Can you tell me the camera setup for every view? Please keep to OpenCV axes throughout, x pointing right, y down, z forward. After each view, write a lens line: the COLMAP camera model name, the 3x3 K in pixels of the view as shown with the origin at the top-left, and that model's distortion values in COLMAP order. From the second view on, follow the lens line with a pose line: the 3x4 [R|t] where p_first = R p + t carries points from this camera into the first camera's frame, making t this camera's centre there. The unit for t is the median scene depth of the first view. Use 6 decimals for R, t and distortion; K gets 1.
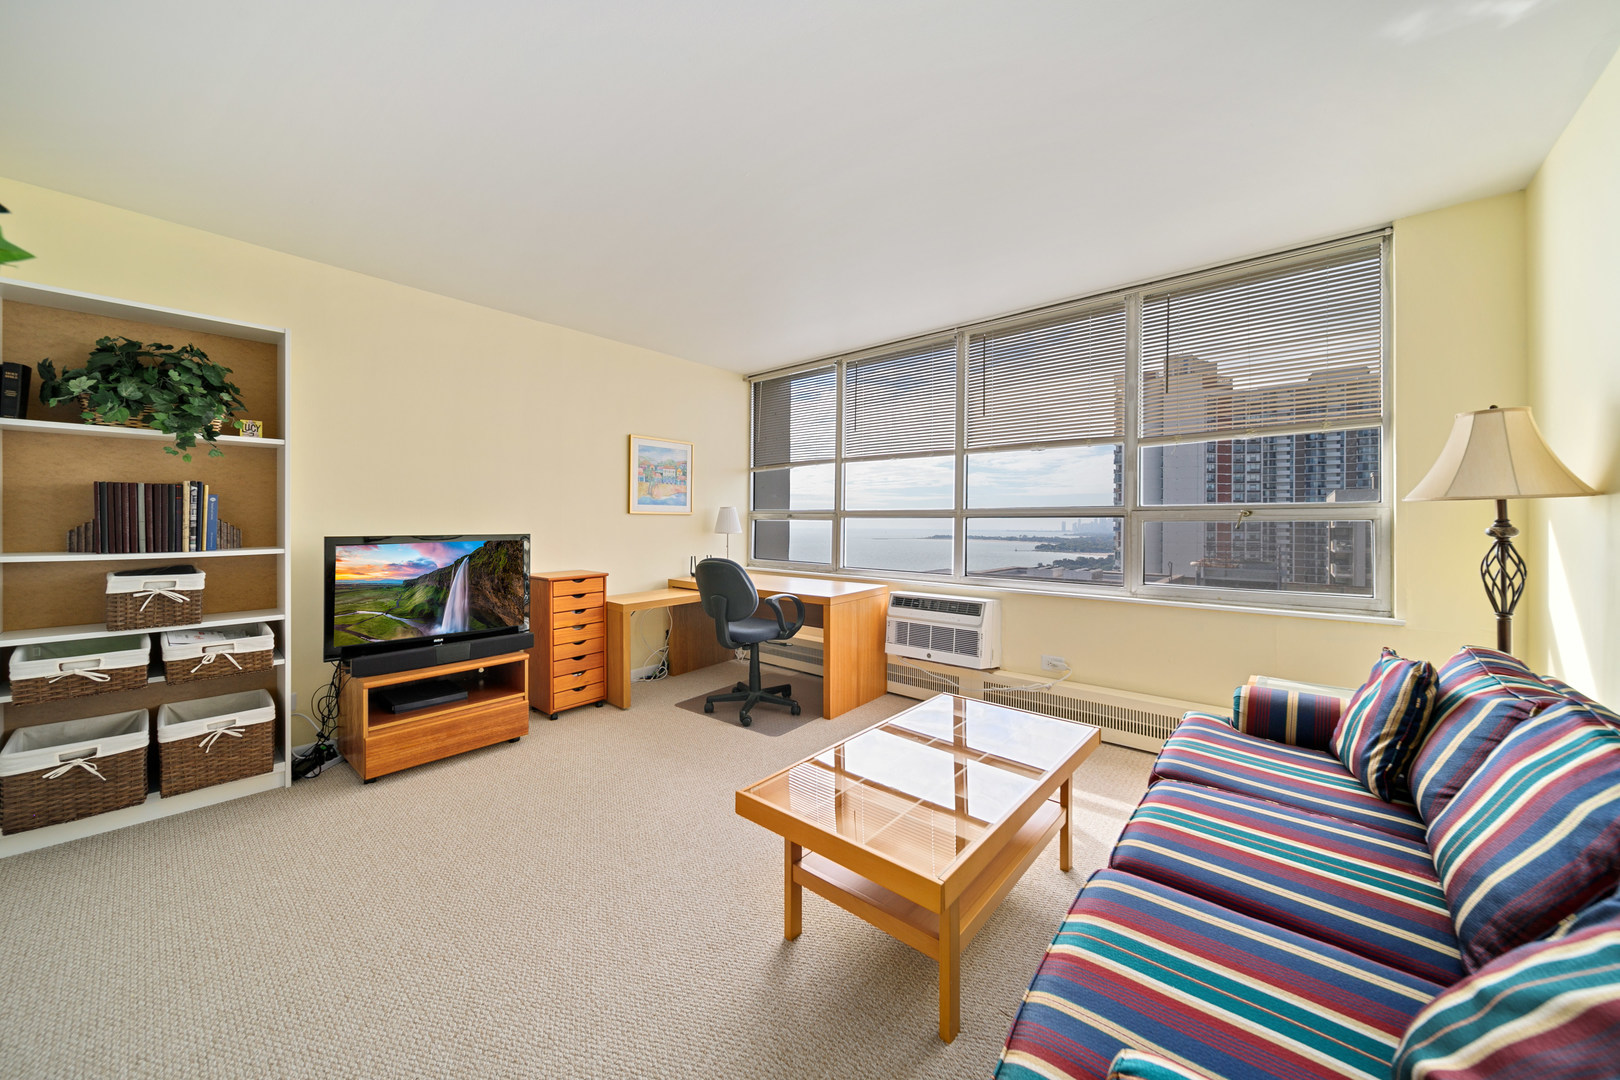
lens RADIAL K [[569.9, 0, 808.5], [0, 569.9, 530.9], [0, 0, 1]] dist [-0.000295, -0.001411]
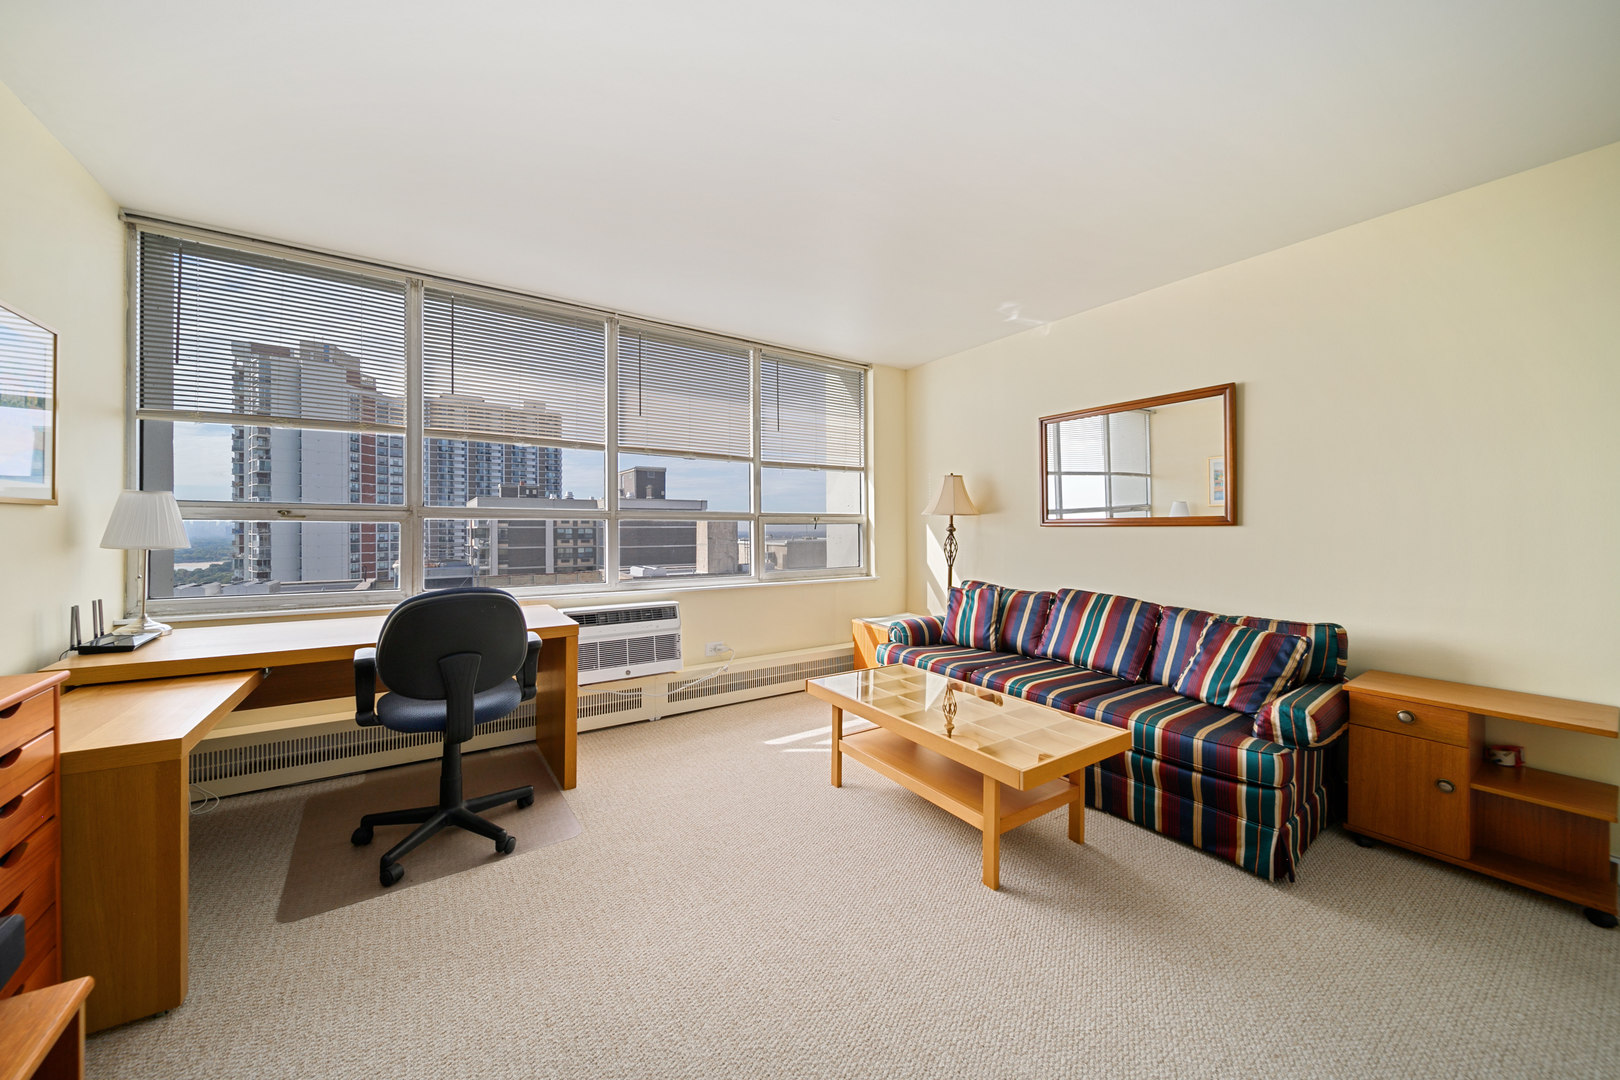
lens RADIAL K [[569.9, 0, 798.7], [0, 569.9, 527.6], [0, 0, 1]] dist [-0.000295, -0.001411]
pose [[0.279536, -0.004210, 0.960126, -0.396400], [0.011882, 0.999929, 0.000925, -0.005308], [-0.960062, 0.011150, 0.279566, 0.335830]]
